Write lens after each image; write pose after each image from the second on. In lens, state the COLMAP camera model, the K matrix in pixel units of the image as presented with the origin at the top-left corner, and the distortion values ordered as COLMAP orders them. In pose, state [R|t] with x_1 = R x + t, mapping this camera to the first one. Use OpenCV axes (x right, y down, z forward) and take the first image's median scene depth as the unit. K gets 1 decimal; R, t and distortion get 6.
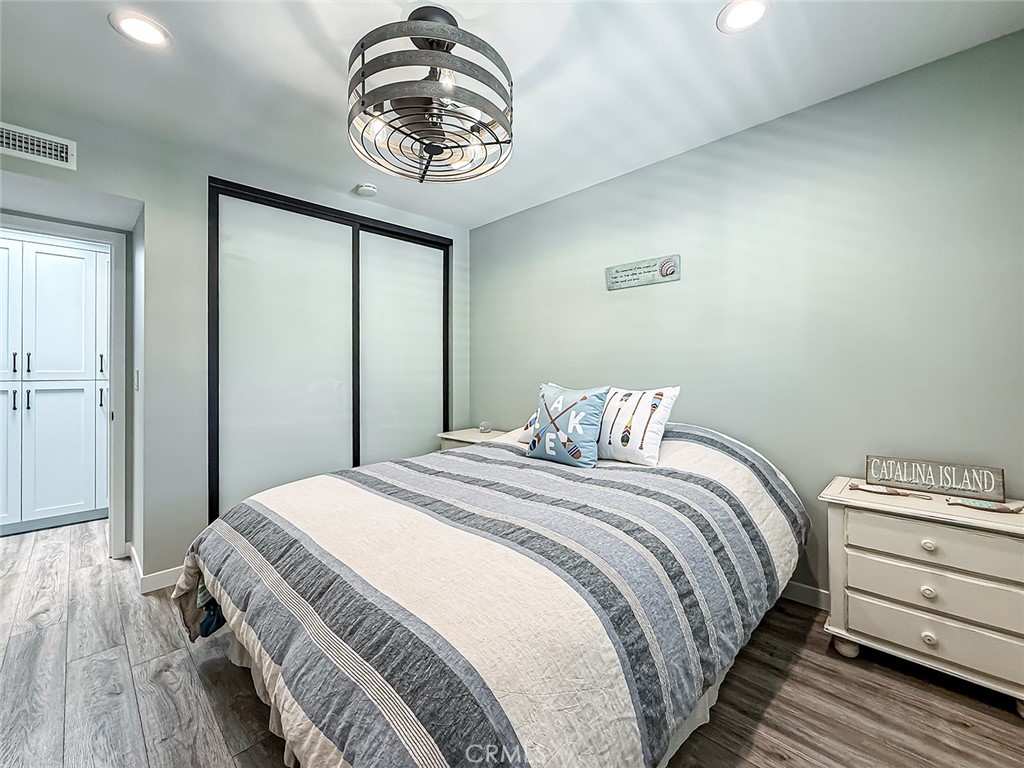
lens RADIAL K [[438.8, 0, 506.7], [0, 438.8, 364.1], [0, 0, 1]] dist [0.001851, 0.000069]
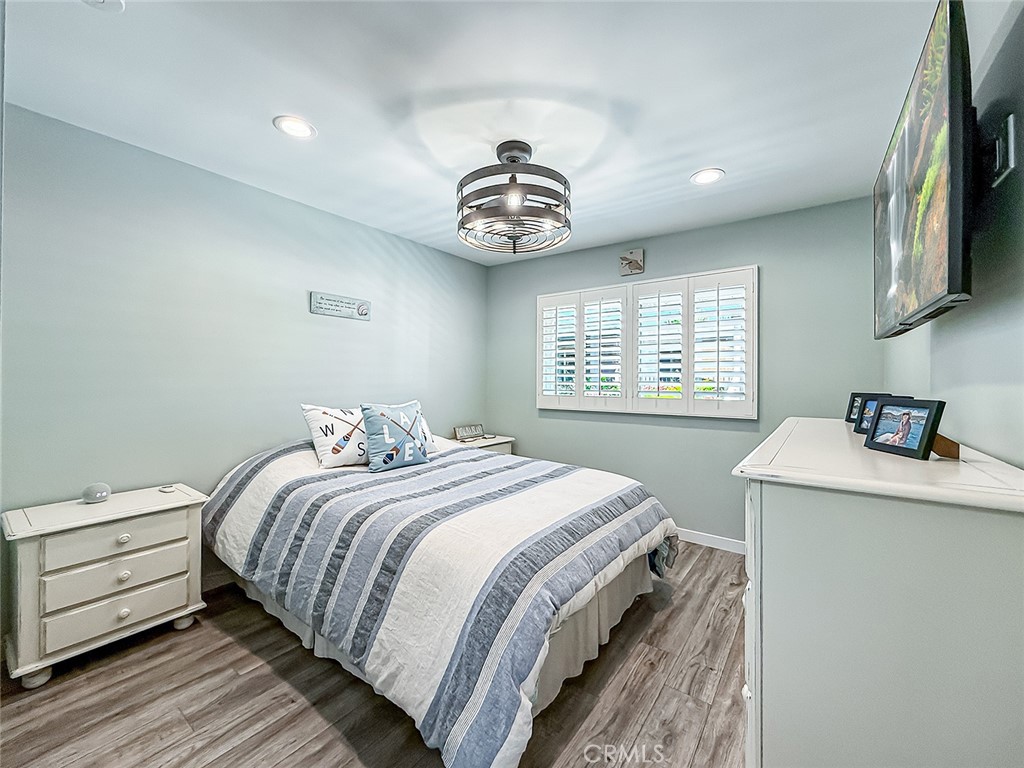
lens RADIAL K [[415.1, 0, 512.9], [0, 415.1, 369.7], [0, 0, 1]] dist [-0.000647, 0.000032]
pose [[-0.163780, 0.013164, 0.986409, -1.070973], [-0.032547, 0.999294, -0.018740, -0.036458], [-0.985960, -0.035174, -0.163236, 0.877649]]
